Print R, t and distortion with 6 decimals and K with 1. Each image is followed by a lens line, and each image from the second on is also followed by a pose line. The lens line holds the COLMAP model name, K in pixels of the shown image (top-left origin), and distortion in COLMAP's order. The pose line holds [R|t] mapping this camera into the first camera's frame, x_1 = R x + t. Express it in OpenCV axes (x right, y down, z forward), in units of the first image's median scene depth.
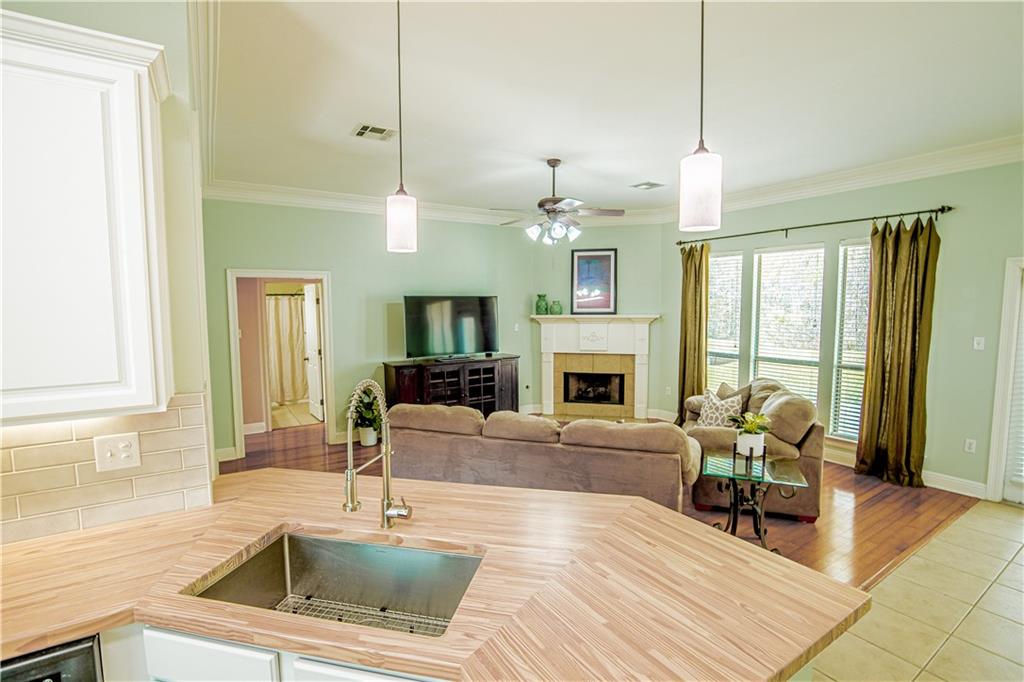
lens RADIAL K [[473.9, 0, 512.0], [0, 473.9, 341.0], [0, 0, 1]] dist [-0.017864, 0.000033]
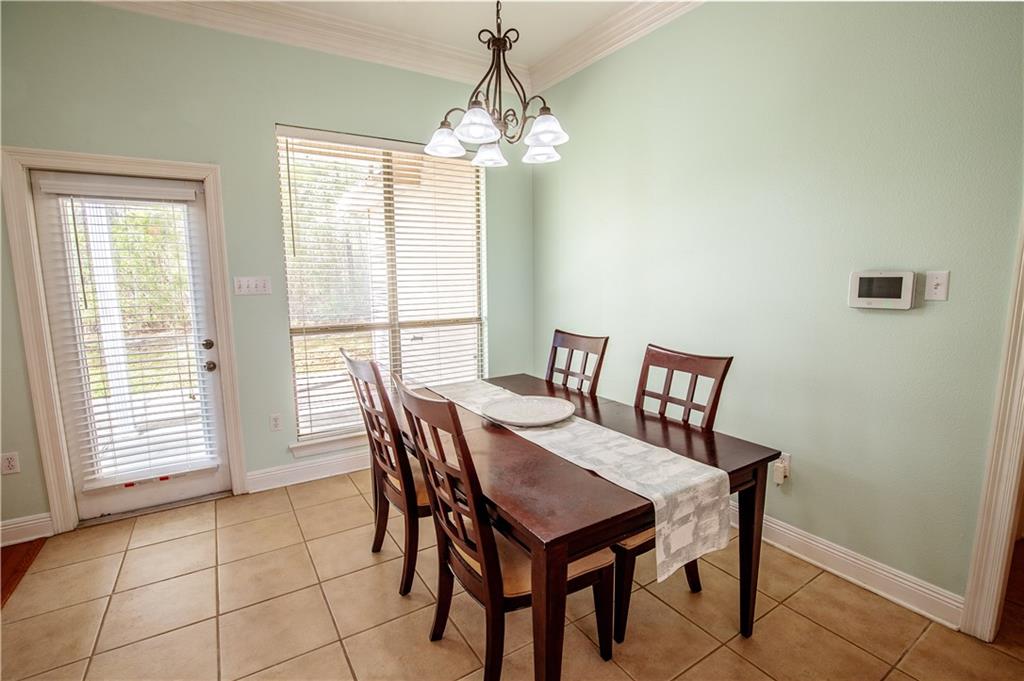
lens RADIAL K [[473.9, 0, 512.0], [0, 473.9, 340.5], [0, 0, 1]] dist [-0.017864, 0.000033]
pose [[0.006998, -0.136929, 0.990556, 0.267278], [0.085791, 0.987010, 0.135833, 0.027072], [-0.996289, 0.084030, 0.018655, 0.210306]]
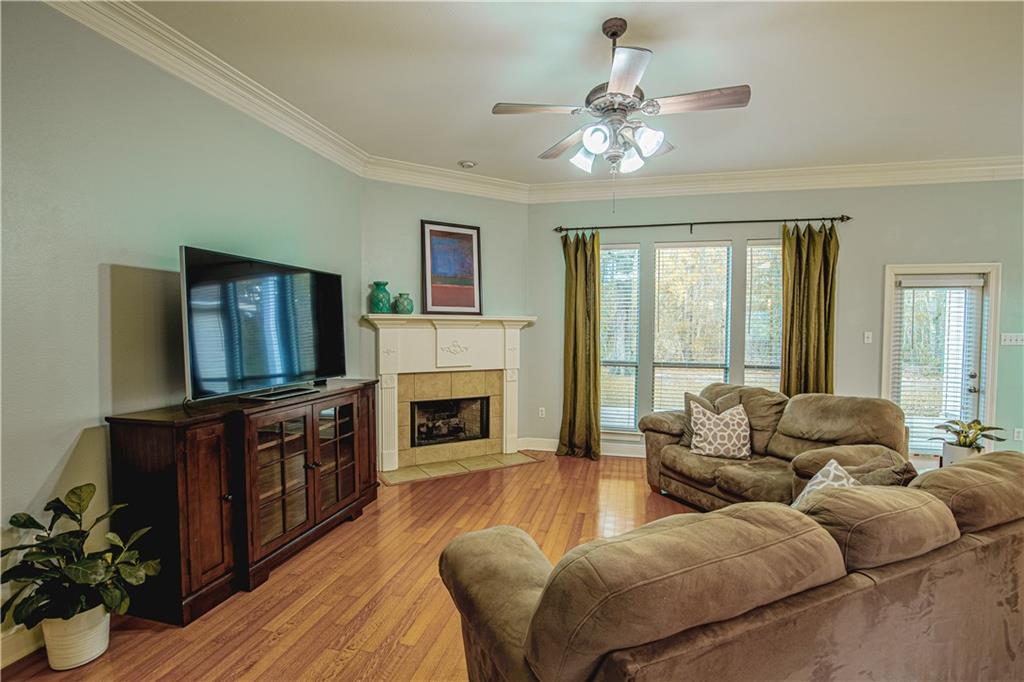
lens RADIAL K [[473.9, 0, 512.0], [0, 473.9, 341.0], [0, 0, 1]] dist [-0.017864, 0.000033]
pose [[0.732118, -0.007521, 0.681137, -0.268110], [0.040885, 0.998621, -0.032920, 0.009738], [-0.679950, 0.051949, 0.731416, 0.468822]]
